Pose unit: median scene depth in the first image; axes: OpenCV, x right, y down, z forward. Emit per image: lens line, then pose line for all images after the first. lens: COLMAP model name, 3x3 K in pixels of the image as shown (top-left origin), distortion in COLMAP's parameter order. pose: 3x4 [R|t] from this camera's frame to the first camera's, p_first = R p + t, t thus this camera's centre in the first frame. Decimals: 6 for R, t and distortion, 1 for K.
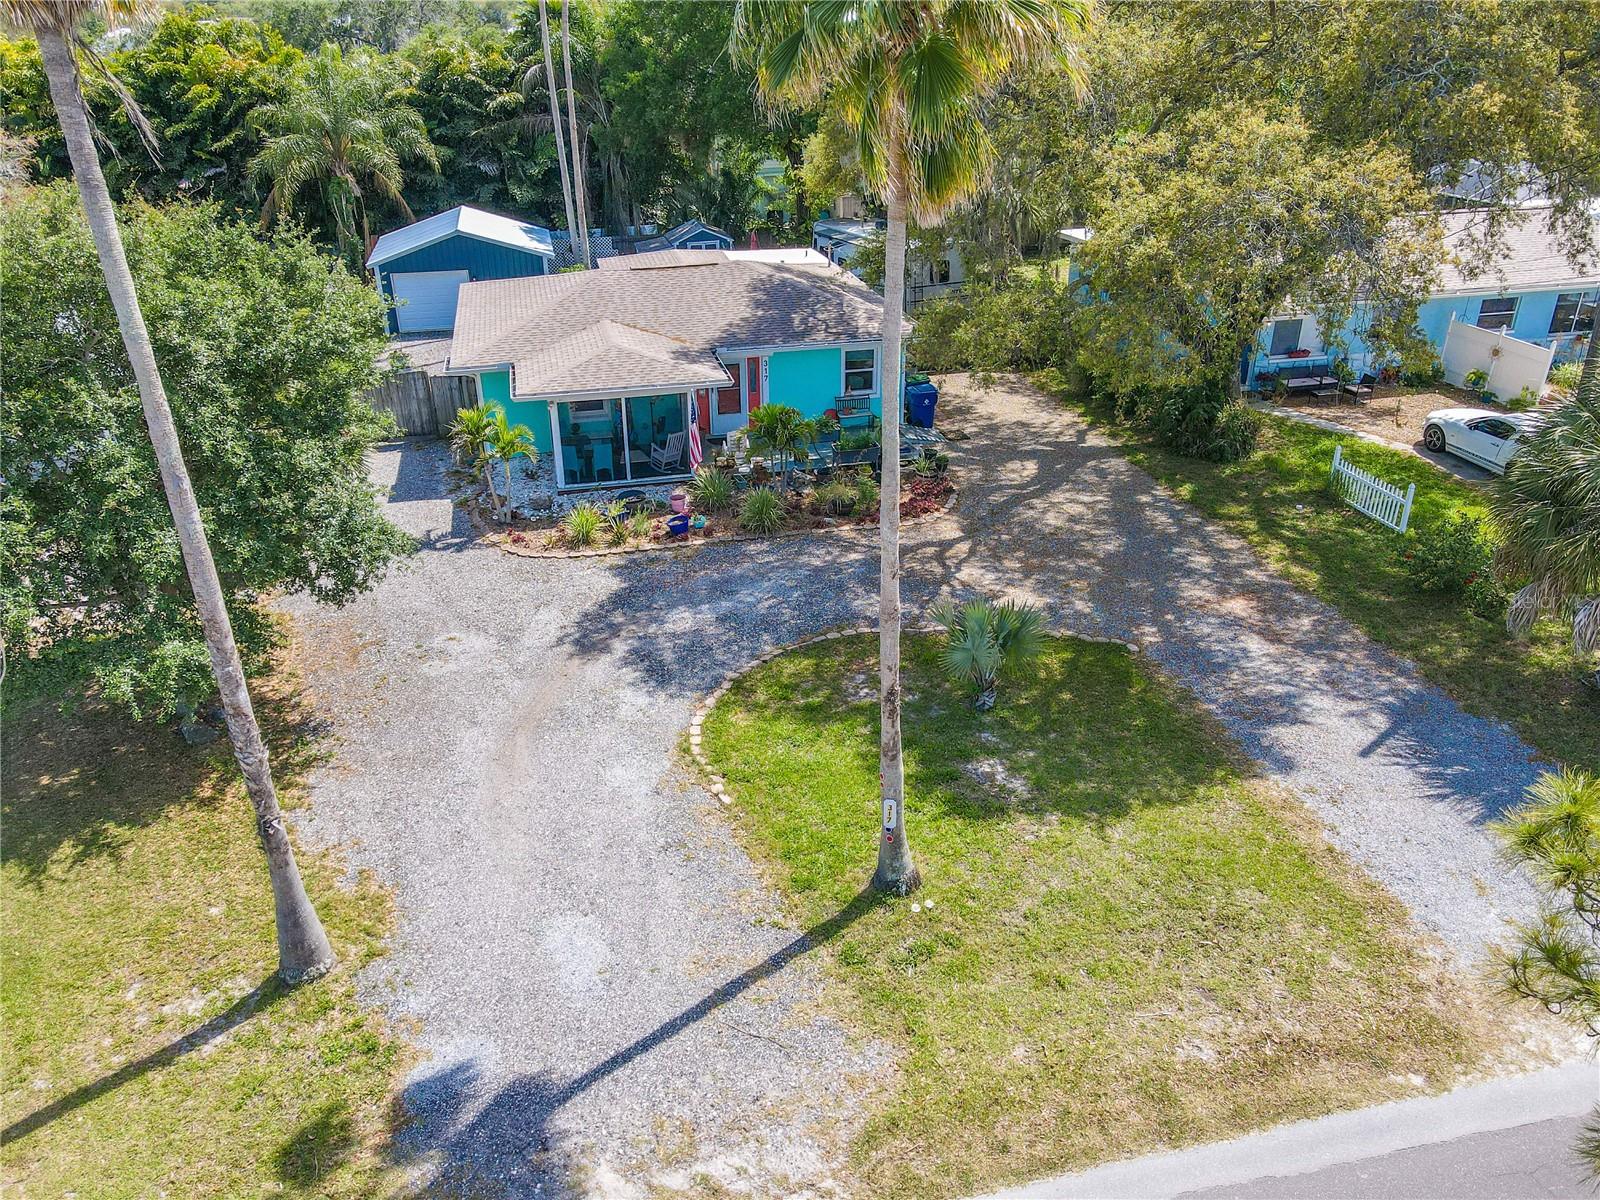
lens RADIAL K [[1135.5, 0, 803.9], [0, 1135.5, 638.6], [0, 0, 1]] dist [0.004775, 0.004272]
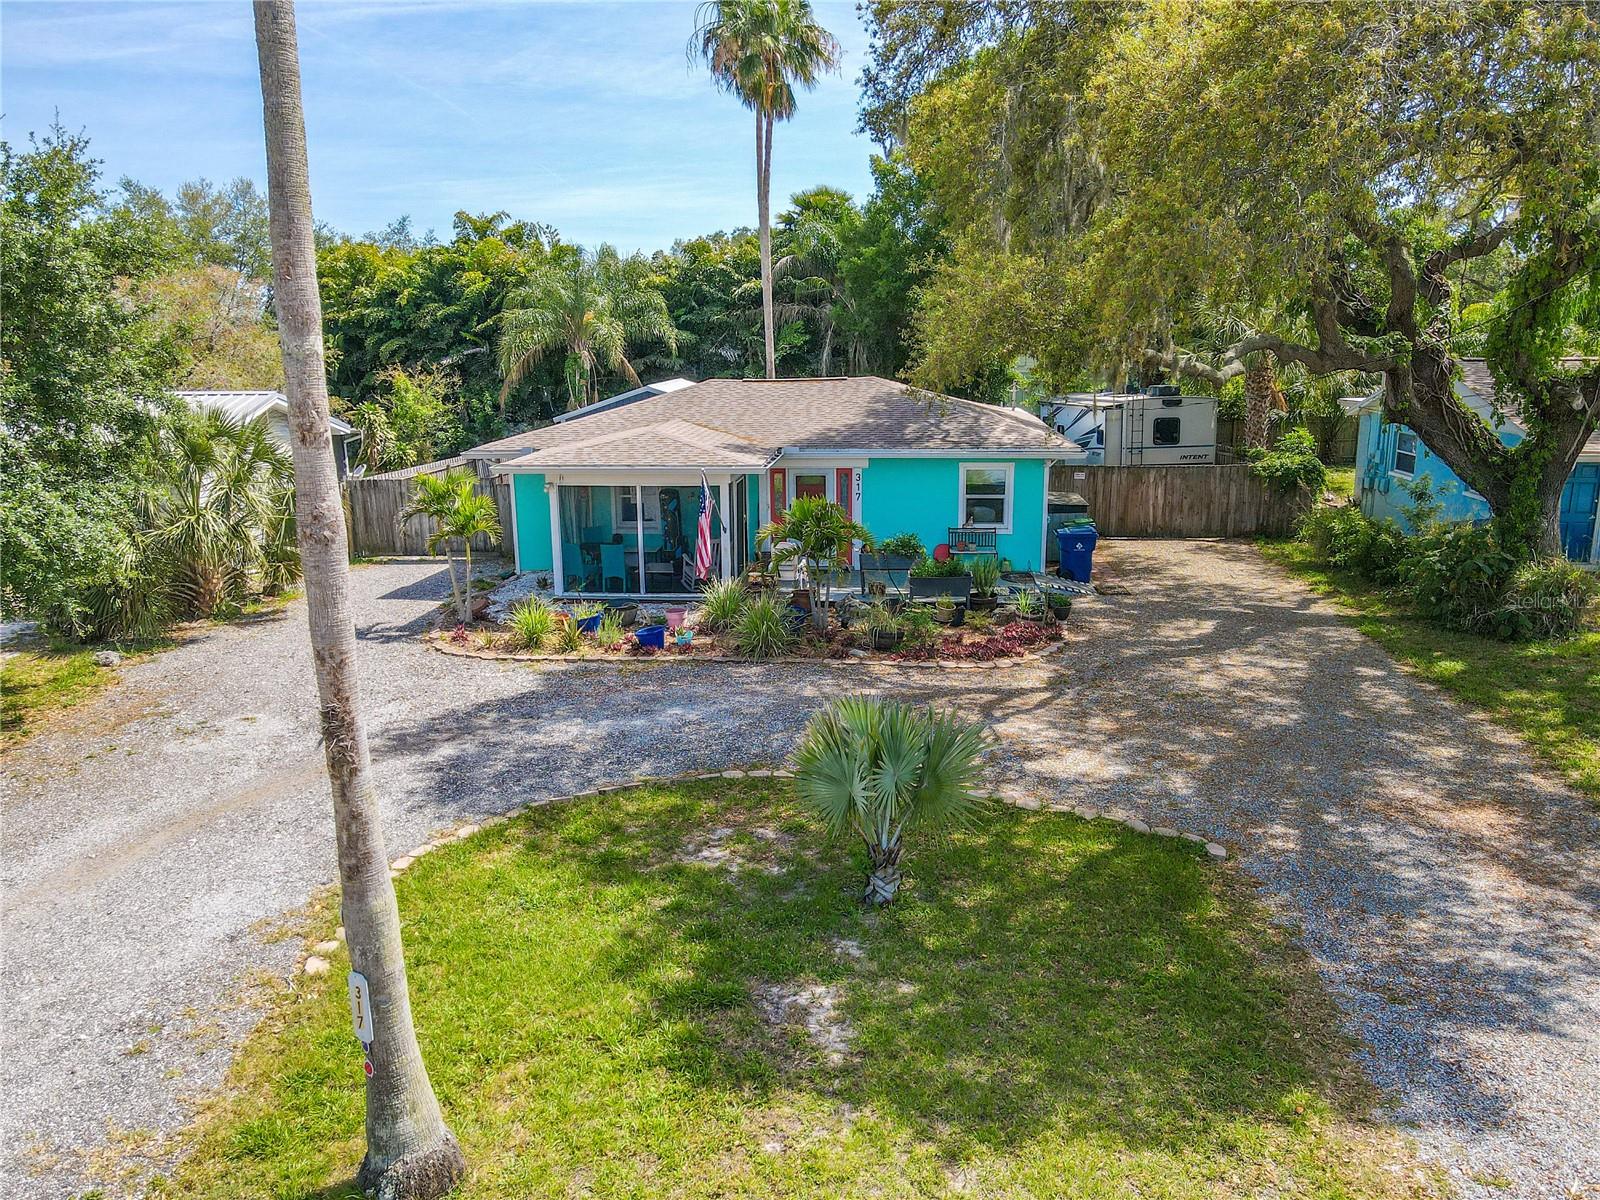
lens RADIAL K [[1180.6, 0, 800.0], [0, 1180.6, 600.0], [0, 0, 1]] dist [-0.004030, 0.042468]
pose [[0.949918, 0.072278, -0.304026, 0.215450], [-0.151763, 0.957153, -0.246628, 0.052558], [0.273173, 0.280416, 0.920186, 0.328923]]
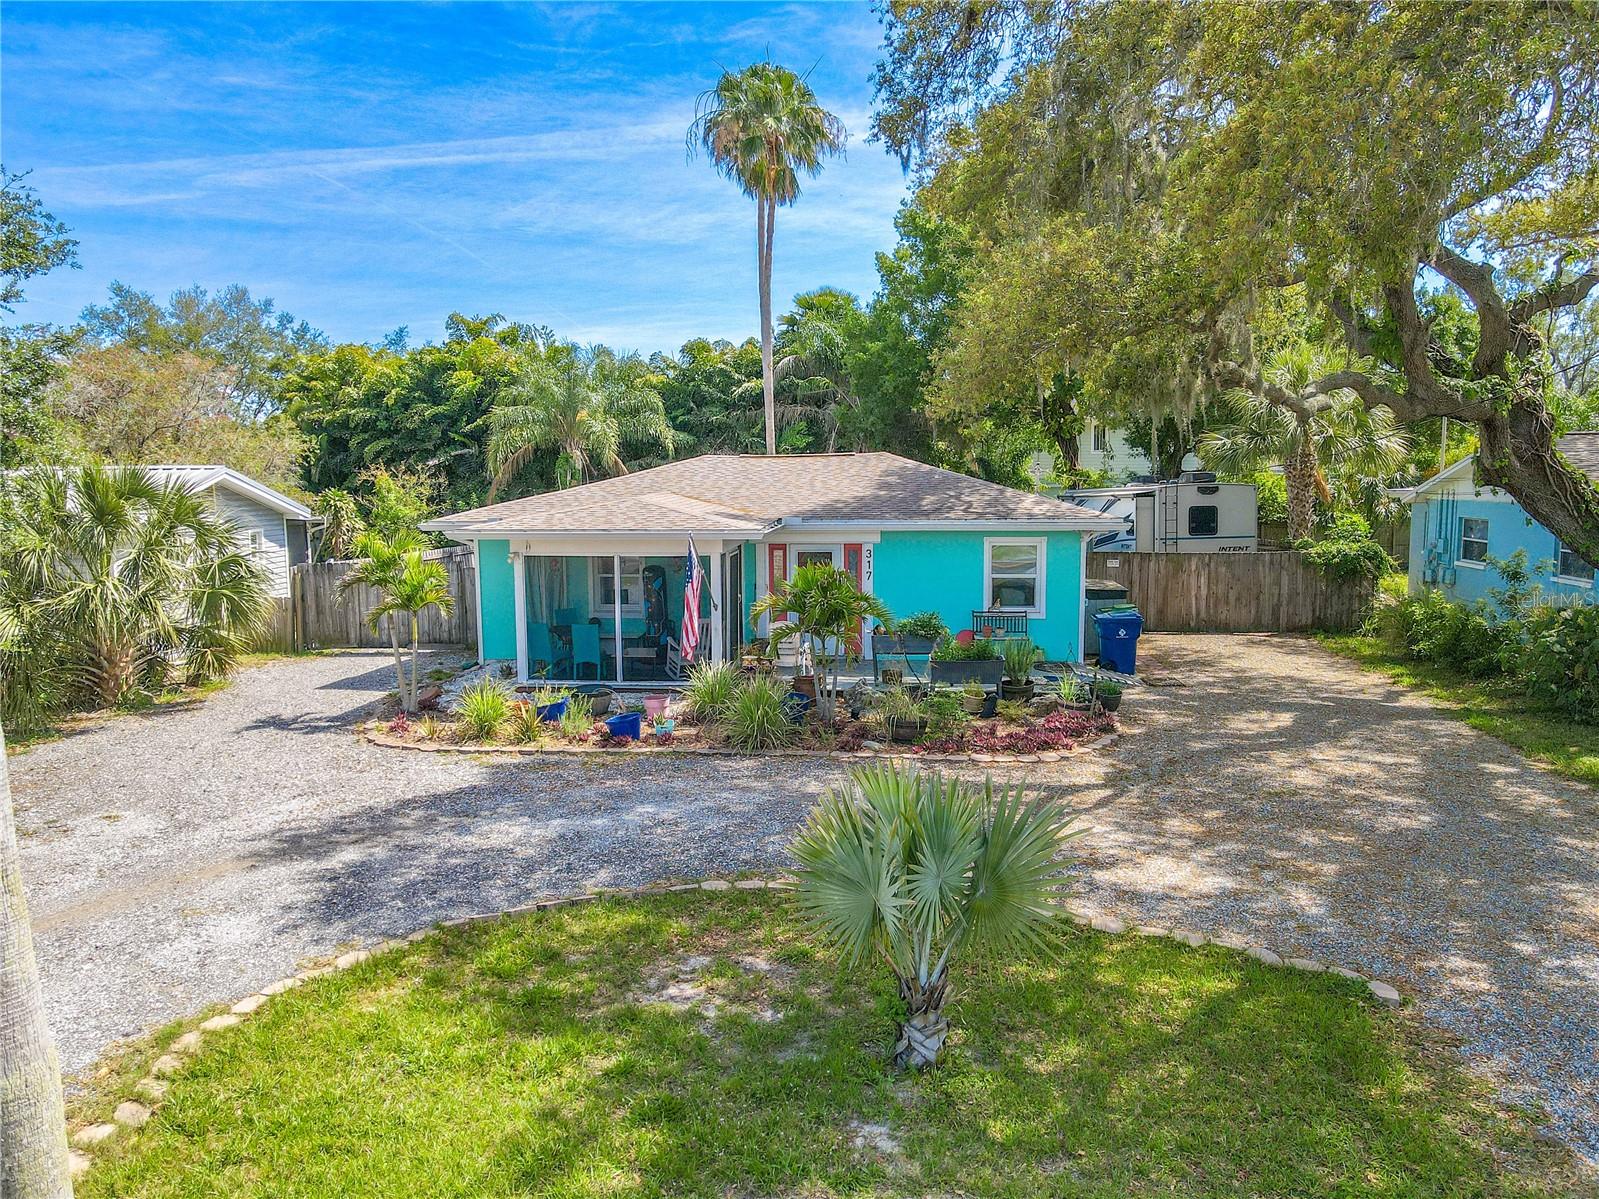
lens RADIAL K [[1186.9, 0, 799.5], [0, 1186.9, 599.5], [0, 0, 1]] dist [0.009453, 0.015024]
pose [[0.949163, 0.042140, -0.311952, 0.179631], [-0.155880, 0.923884, -0.349485, 0.048417], [0.273481, 0.380345, 0.883485, 0.448814]]
